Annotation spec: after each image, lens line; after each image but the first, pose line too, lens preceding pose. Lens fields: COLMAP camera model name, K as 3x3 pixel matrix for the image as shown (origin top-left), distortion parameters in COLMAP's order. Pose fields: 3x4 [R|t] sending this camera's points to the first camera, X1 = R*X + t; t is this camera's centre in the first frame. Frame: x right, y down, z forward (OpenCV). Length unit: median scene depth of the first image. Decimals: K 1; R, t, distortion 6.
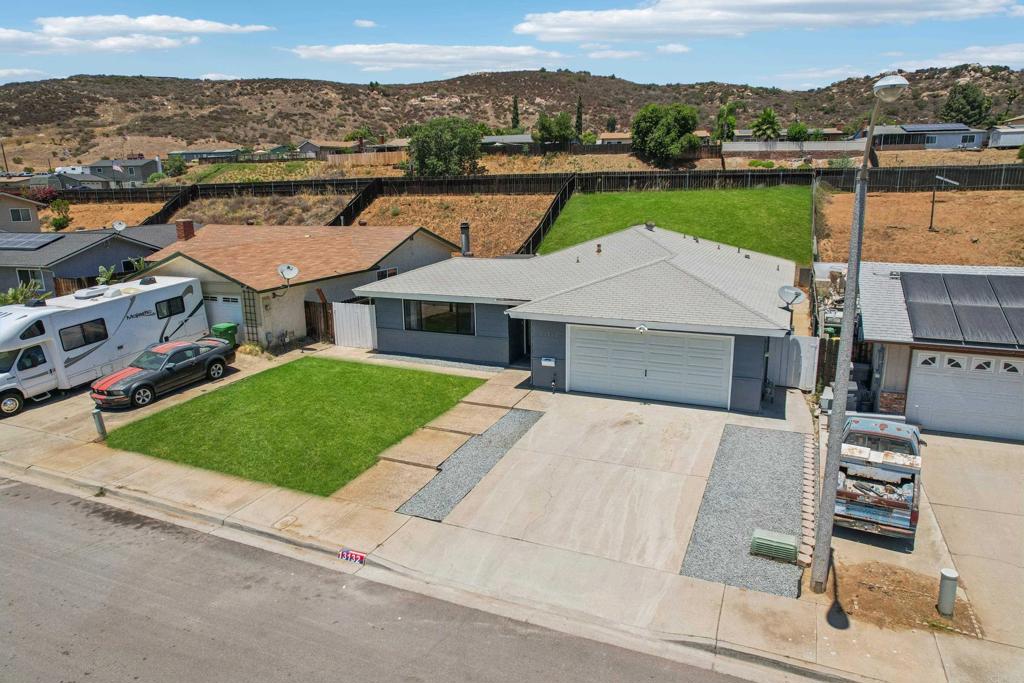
lens RADIAL K [[653.5, 0, 516.5], [0, 653.5, 343.7], [0, 0, 1]] dist [-0.074011, 0.068691]
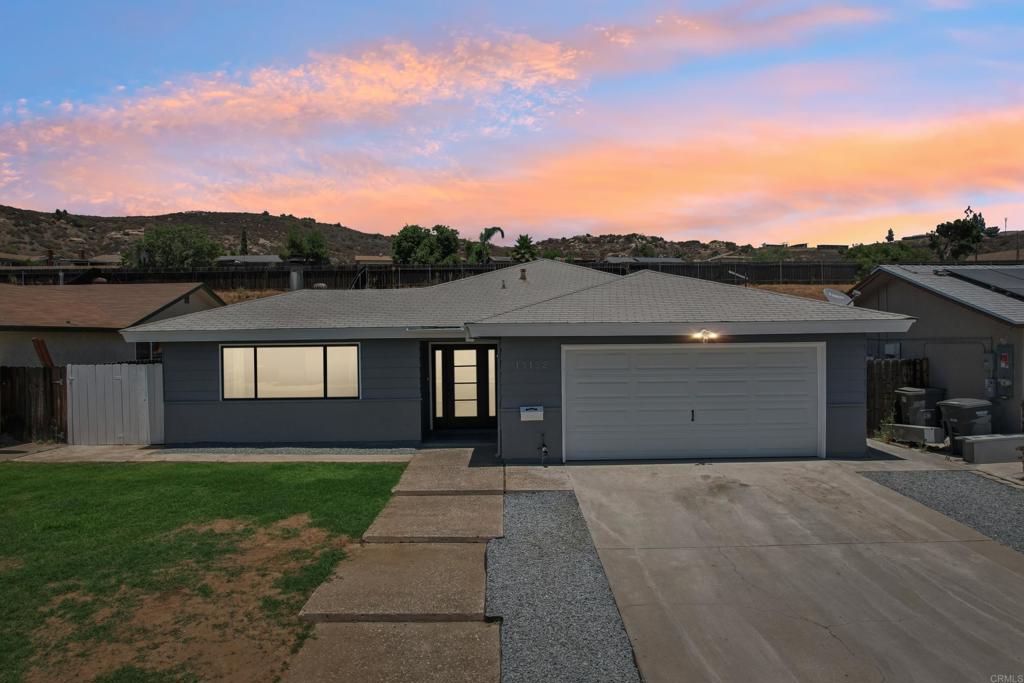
lens RADIAL K [[655.4, 0, 515.7], [0, 655.4, 345.4], [0, 0, 1]] dist [-0.073249, 0.067613]
pose [[0.914120, -0.003583, 0.405429, -0.066868], [0.094347, 0.974390, -0.204114, 0.028756], [-0.394314, 0.224836, 0.891047, 0.154507]]
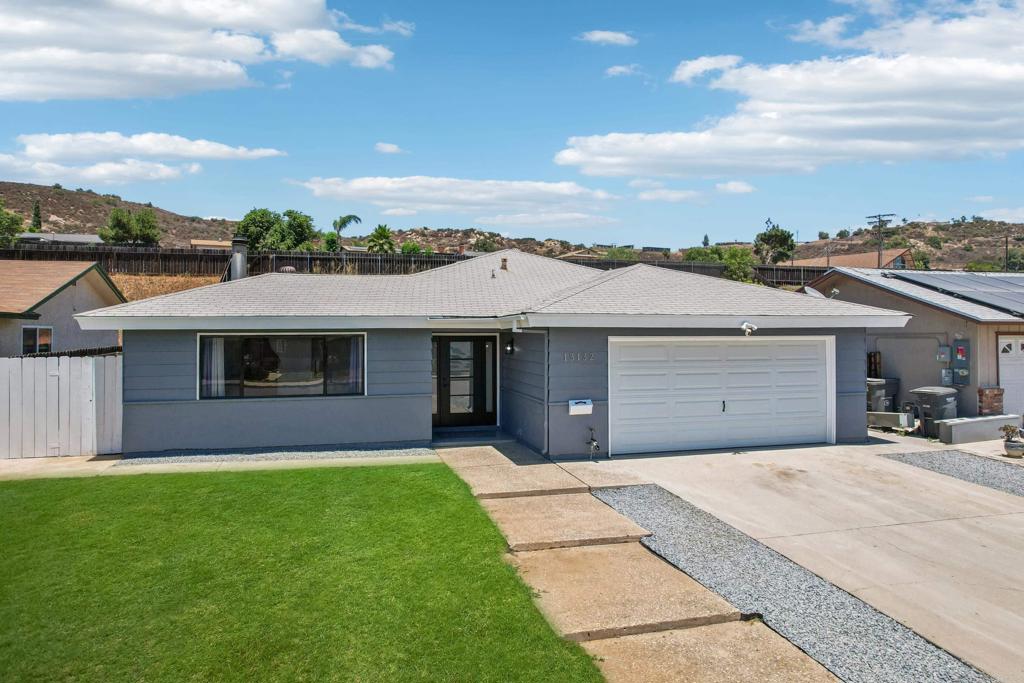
lens RADIAL K [[669.5, 0, 512.1], [0, 669.5, 328.2], [0, 0, 1]] dist [-0.075884, 0.069447]
pose [[0.785507, 0.013433, 0.618707, -0.118046], [0.136197, 0.971499, -0.194008, 0.021681], [-0.603680, 0.236661, 0.761290, 0.190778]]
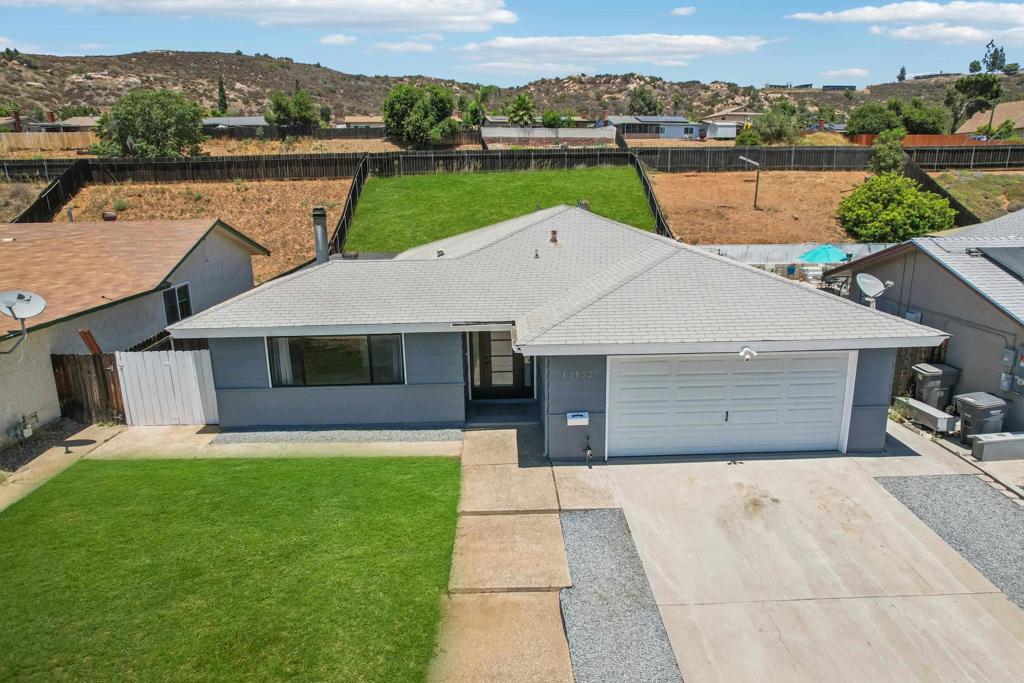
lens RADIAL K [[653.5, 0, 516.5], [0, 653.5, 343.7], [0, 0, 1]] dist [-0.074011, 0.068691]
pose [[0.907526, -0.104549, 0.406774, -0.082556], [0.101623, 0.994404, 0.028856, -0.022222], [-0.407515, 0.015150, 0.913073, 0.149951]]
